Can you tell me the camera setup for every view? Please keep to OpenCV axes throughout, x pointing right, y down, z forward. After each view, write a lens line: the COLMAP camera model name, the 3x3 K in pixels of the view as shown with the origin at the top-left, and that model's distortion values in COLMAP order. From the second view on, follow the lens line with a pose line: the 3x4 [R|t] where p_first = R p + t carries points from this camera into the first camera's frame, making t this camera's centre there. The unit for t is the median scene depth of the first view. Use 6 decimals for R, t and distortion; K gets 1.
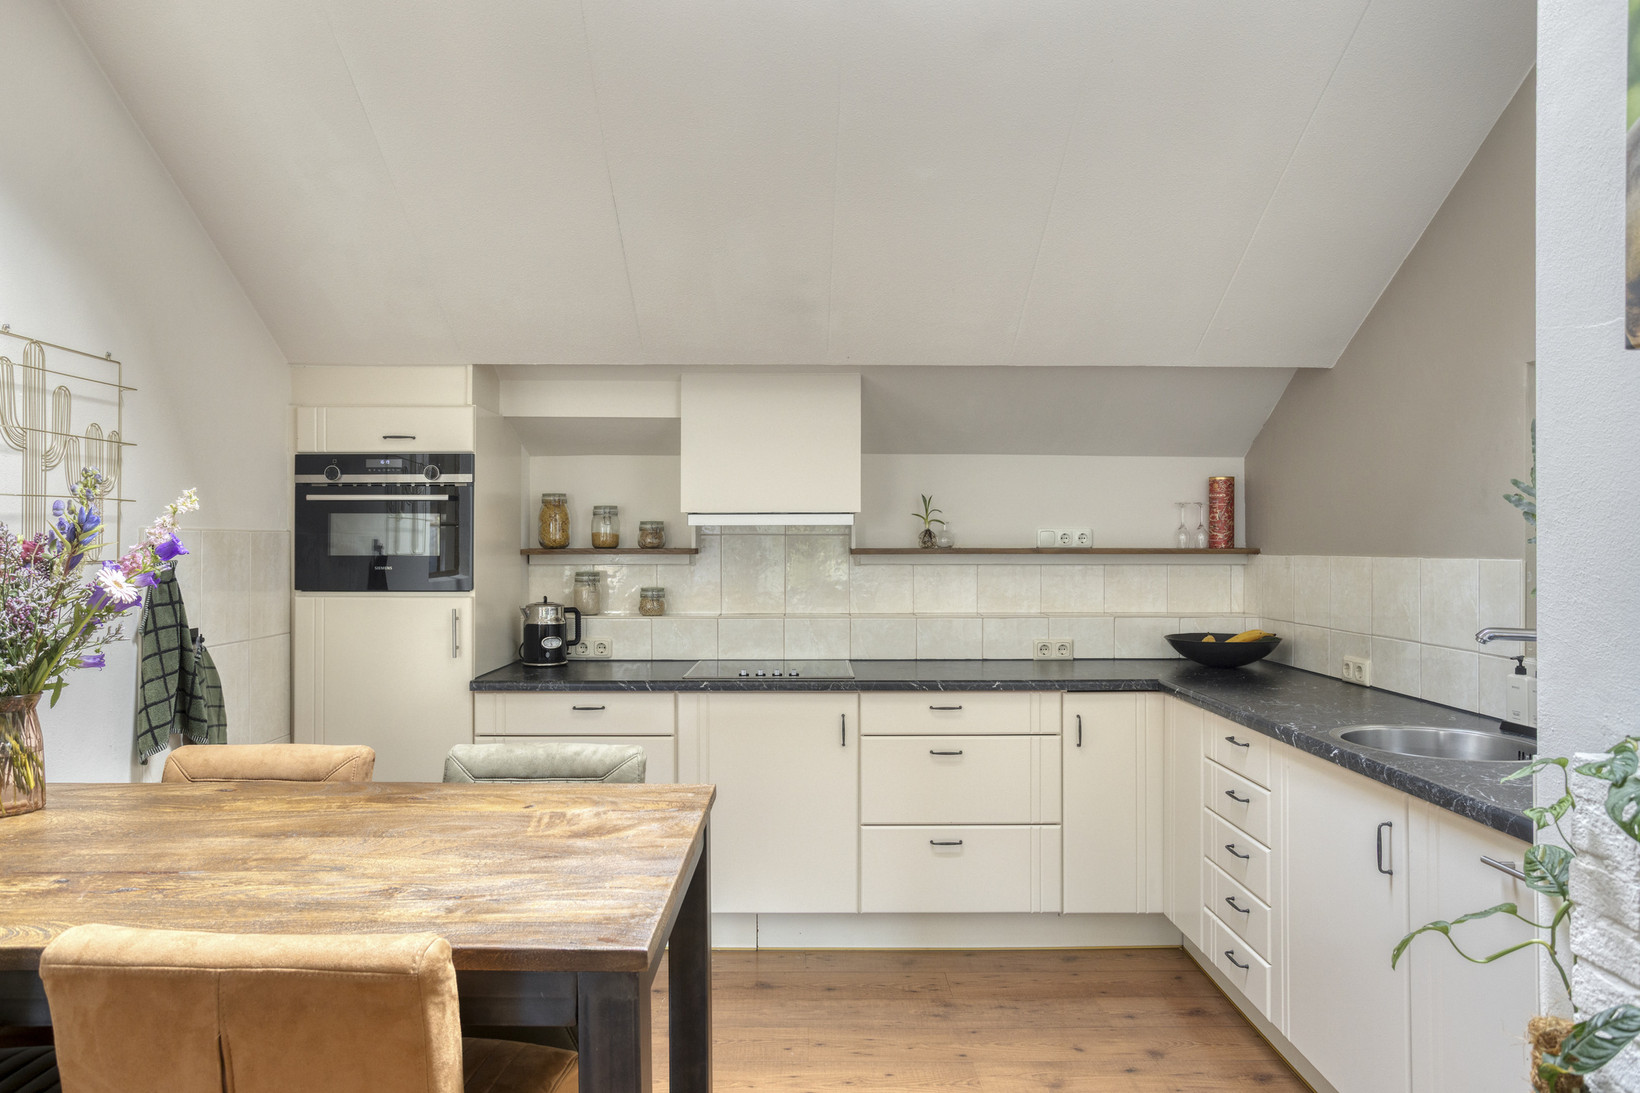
lens RADIAL K [[1031.2, 0, 802.6], [0, 1031.2, 541.0], [0, 0, 1]] dist [-0.024006, 0.026133]
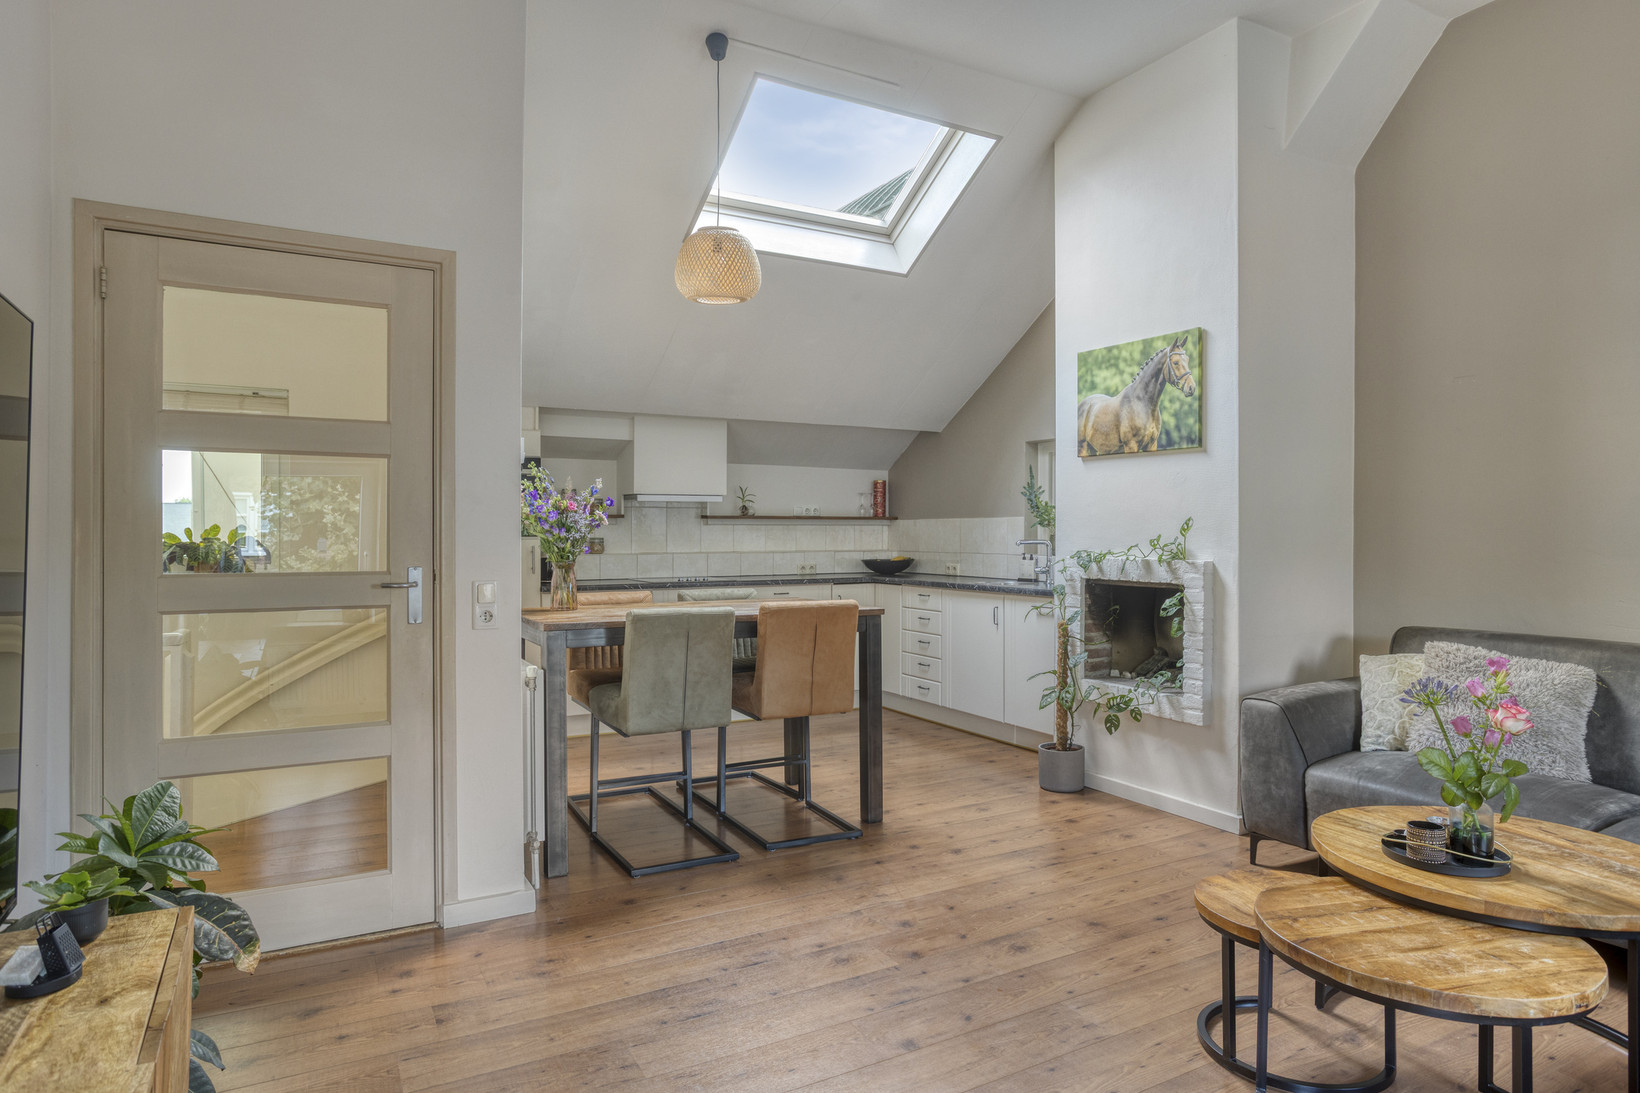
lens RADIAL K [[968.9, 0, 815.0], [0, 968.9, 537.7], [0, 0, 1]] dist [-0.033153, 0.029496]
pose [[0.876172, -0.002129, 0.481994, -0.667436], [-0.002624, 0.999954, 0.009185, 0.033954], [-0.481992, -0.009312, 0.876126, -0.635293]]
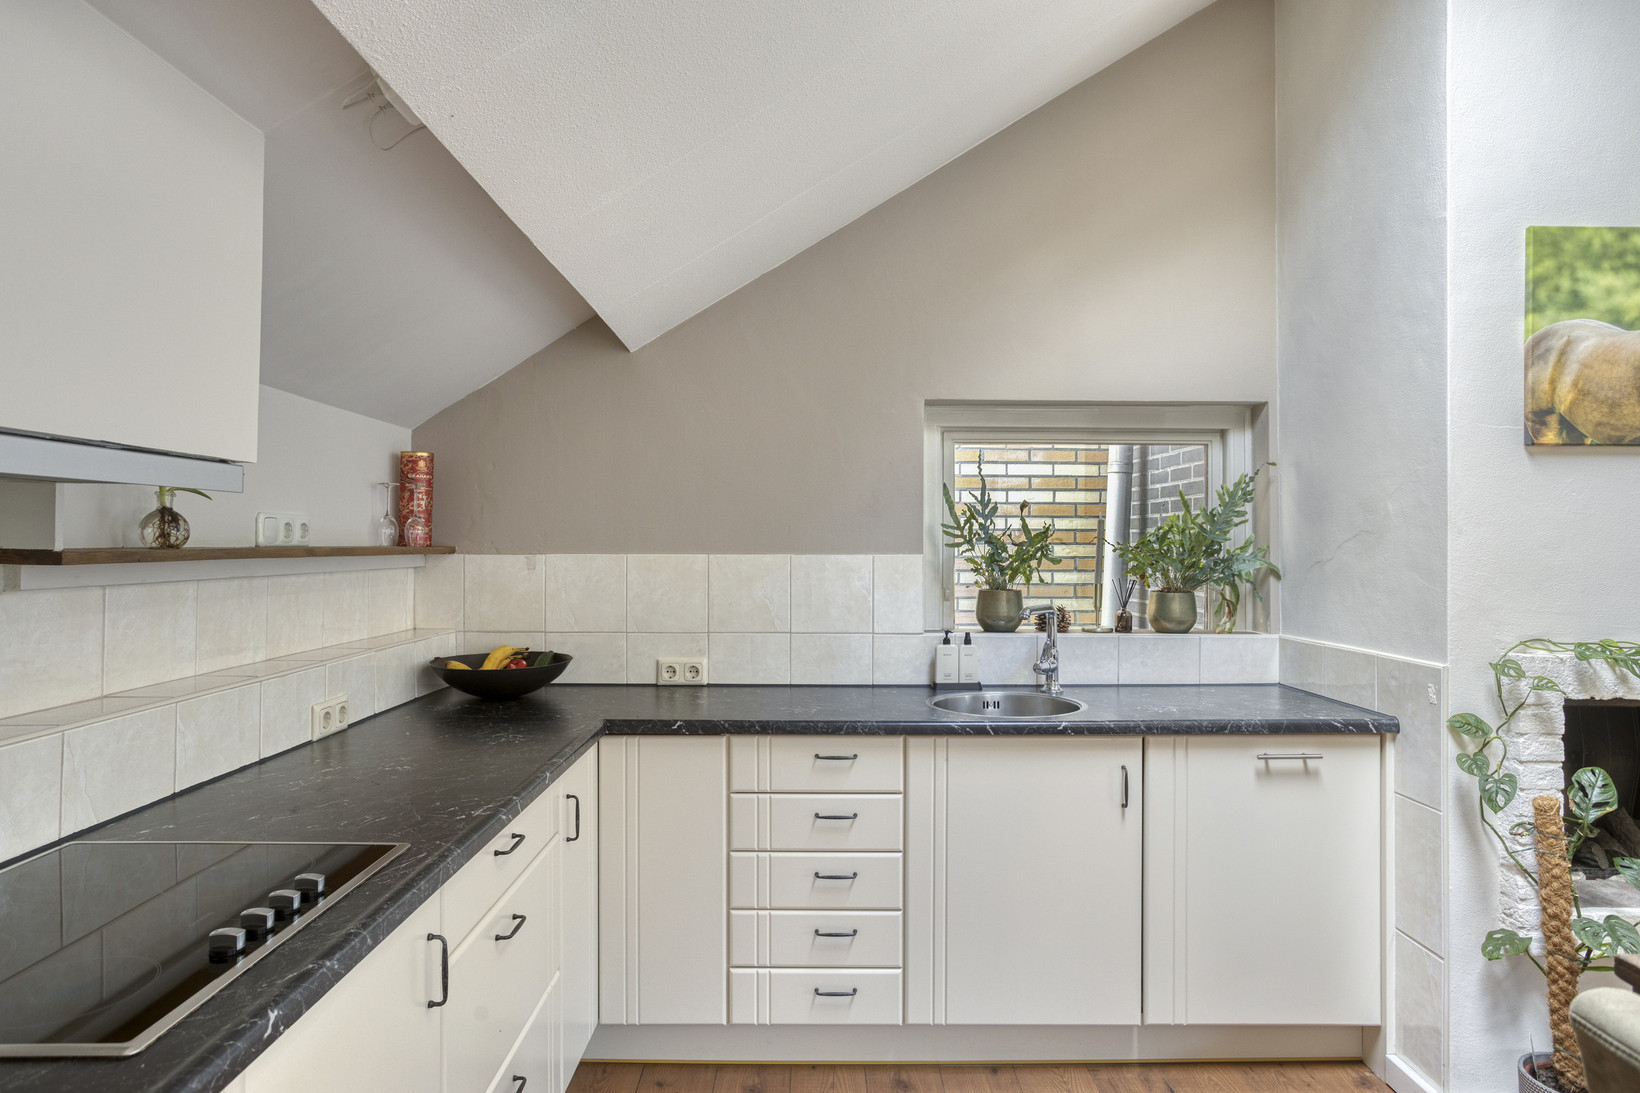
lens RADIAL K [[968.9, 0, 803.3], [0, 968.9, 535.4], [0, 0, 1]] dist [-0.033153, 0.029496]
pose [[-0.005684, 0.009889, 0.999935, -0.345128], [-0.006565, 0.999929, -0.009926, 0.004334], [-0.999962, -0.006621, -0.005619, 0.799477]]
